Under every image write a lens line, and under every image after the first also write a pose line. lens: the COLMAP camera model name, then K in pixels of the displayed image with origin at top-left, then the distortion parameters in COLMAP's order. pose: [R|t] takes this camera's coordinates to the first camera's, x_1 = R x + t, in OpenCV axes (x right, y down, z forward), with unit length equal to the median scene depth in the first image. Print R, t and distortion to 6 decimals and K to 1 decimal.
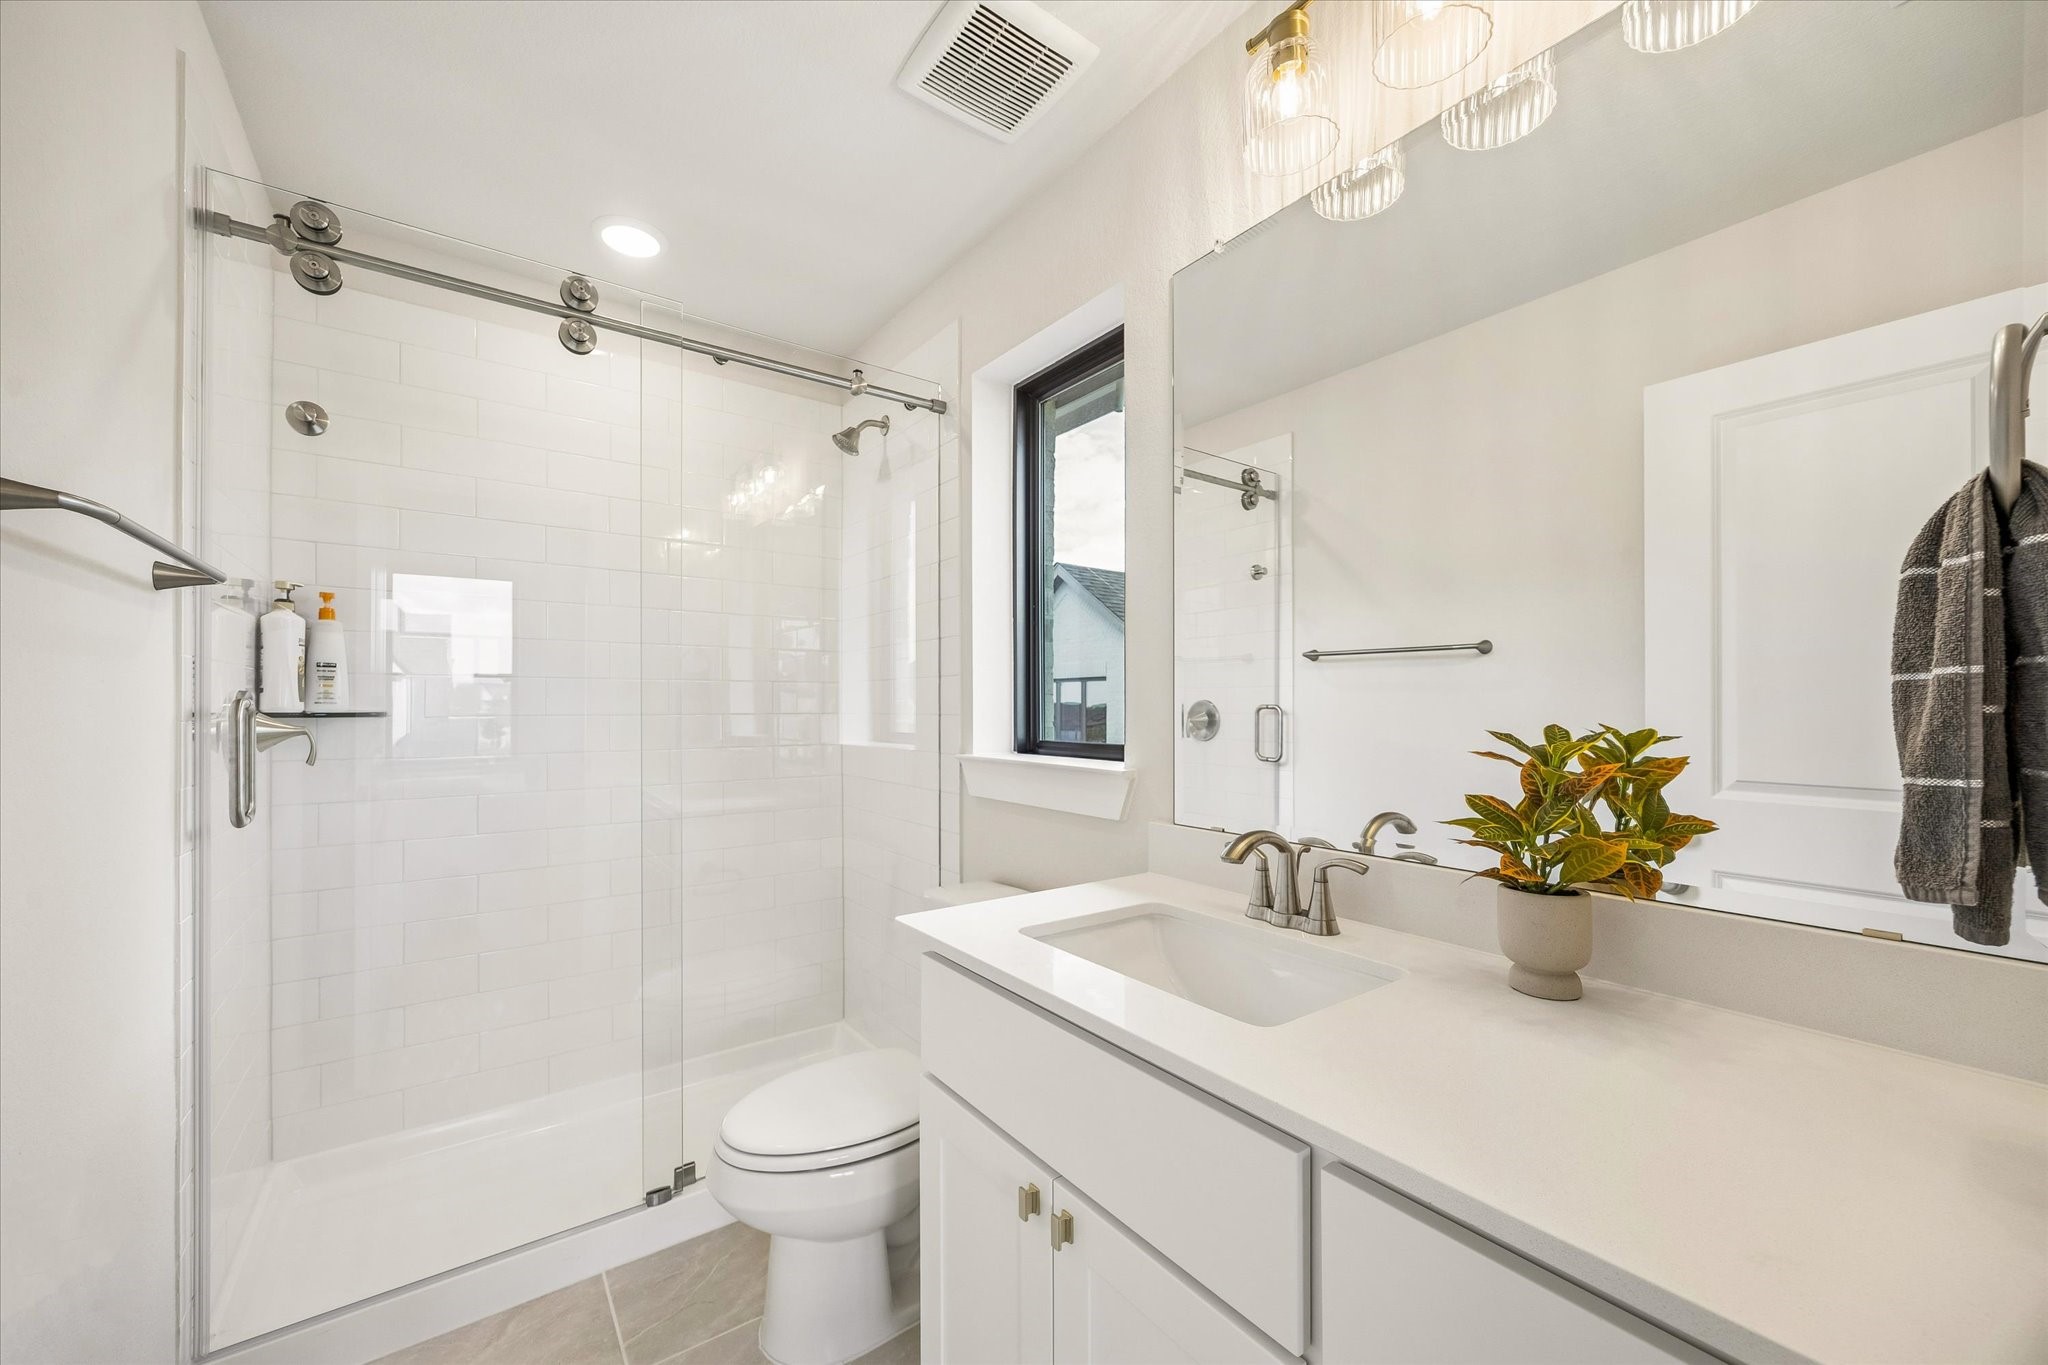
lens RADIAL K [[787.2, 0, 1022.5], [0, 787.2, 713.7], [0, 0, 1]] dist [-0.011232, -0.000152]
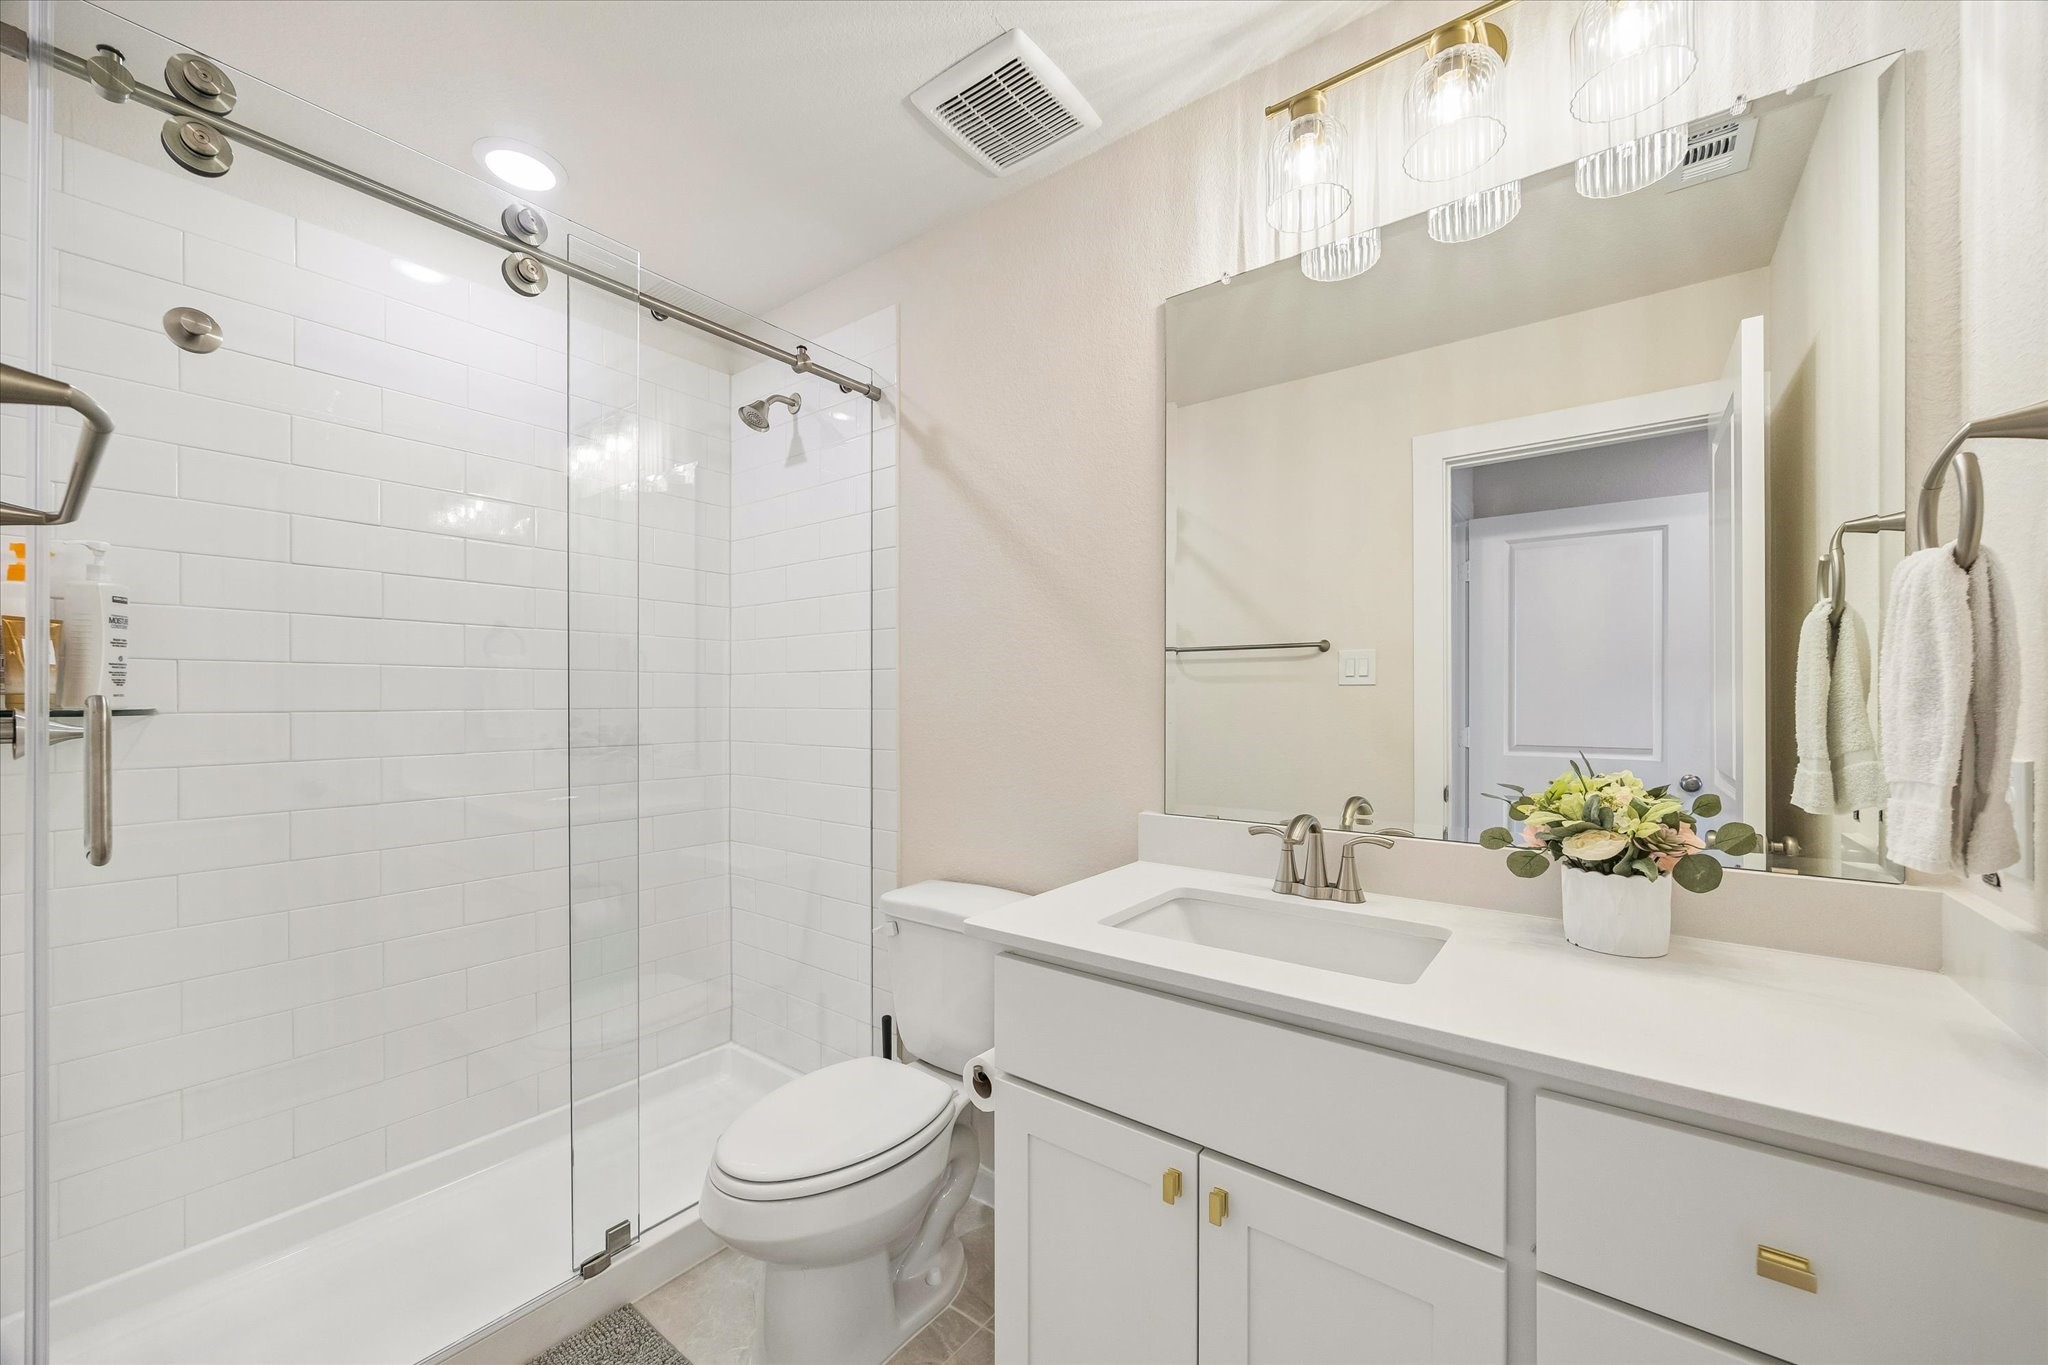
lens RADIAL K [[784.8, 0, 1026.1], [0, 784.8, 677.4], [0, 0, 1]] dist [0.000964, 0.000010]
pose [[0.963842, 0.008684, 0.266333, -0.276082], [-0.000191, 0.999491, -0.031900, -0.004637], [-0.266474, 0.030695, 0.963353, 0.022789]]
